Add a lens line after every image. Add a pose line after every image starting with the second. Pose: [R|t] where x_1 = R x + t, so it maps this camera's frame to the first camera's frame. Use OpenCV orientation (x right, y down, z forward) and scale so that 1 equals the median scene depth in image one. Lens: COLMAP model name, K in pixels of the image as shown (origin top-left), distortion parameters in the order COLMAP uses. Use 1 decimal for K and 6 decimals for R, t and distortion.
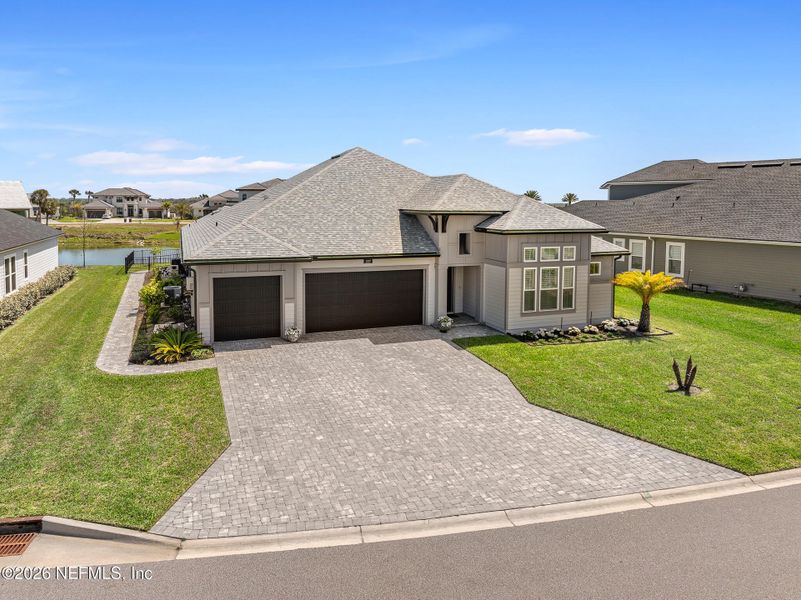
lens RADIAL K [[631.4, 0, 400.5], [0, 631.4, 300.0], [0, 0, 1]] dist [-0.062098, -0.002693]
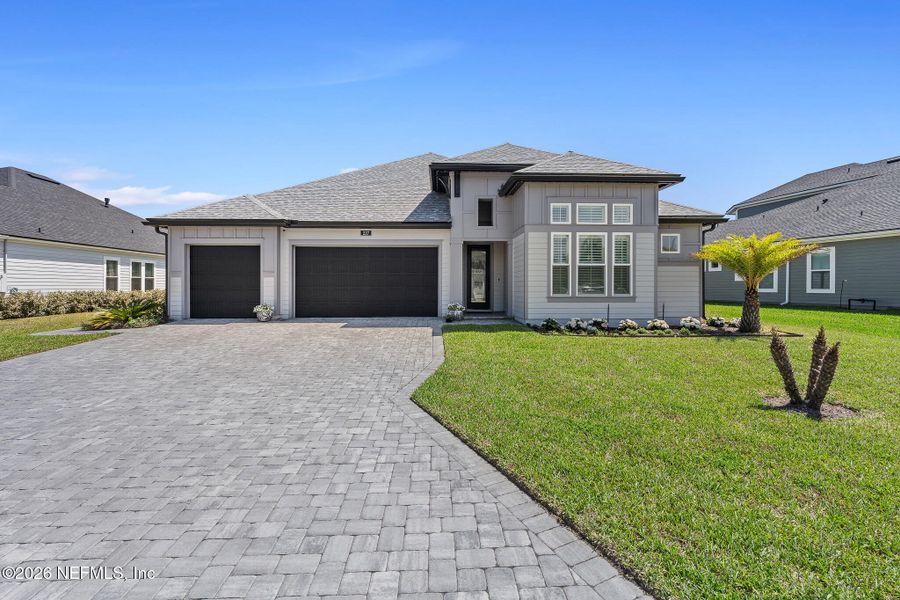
lens RADIAL K [[460.9, 0, 450.0], [0, 460.9, 300.0], [0, 0, 1]] dist [-0.003813, -0.000373]
pose [[0.956712, 0.025986, -0.289875, 0.238238], [-0.062382, 0.991167, -0.117036, 0.092872], [0.284273, 0.130052, 0.949882, 0.476978]]
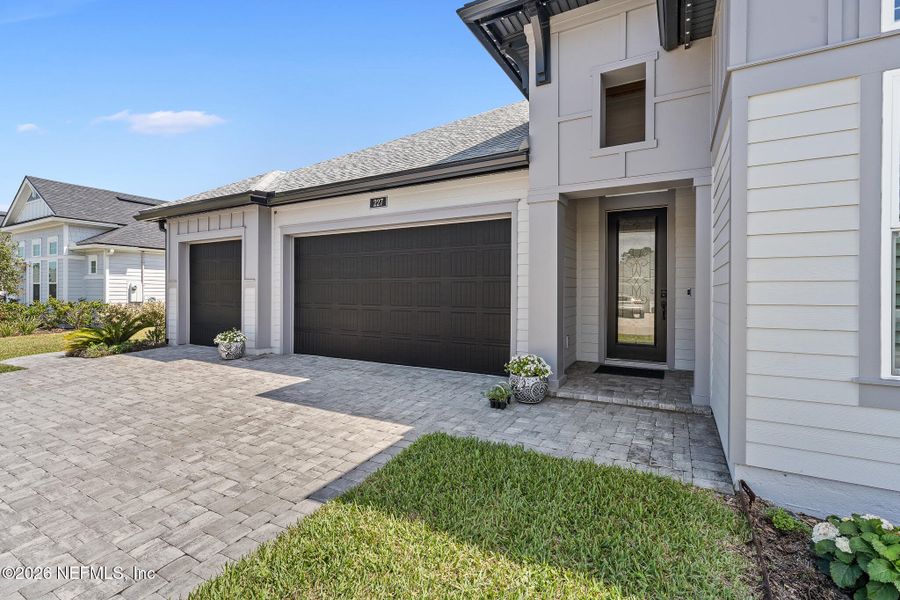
lens RADIAL K [[450.7, 0, 408.6], [0, 450.7, 296.0], [0, 0, 1]] dist [-0.000779, -0.000397]
pose [[0.642489, 0.026274, -0.765844, 0.205402], [-0.134624, 0.987738, -0.079053, 0.024921], [0.754377, 0.153892, 0.638148, 0.847890]]
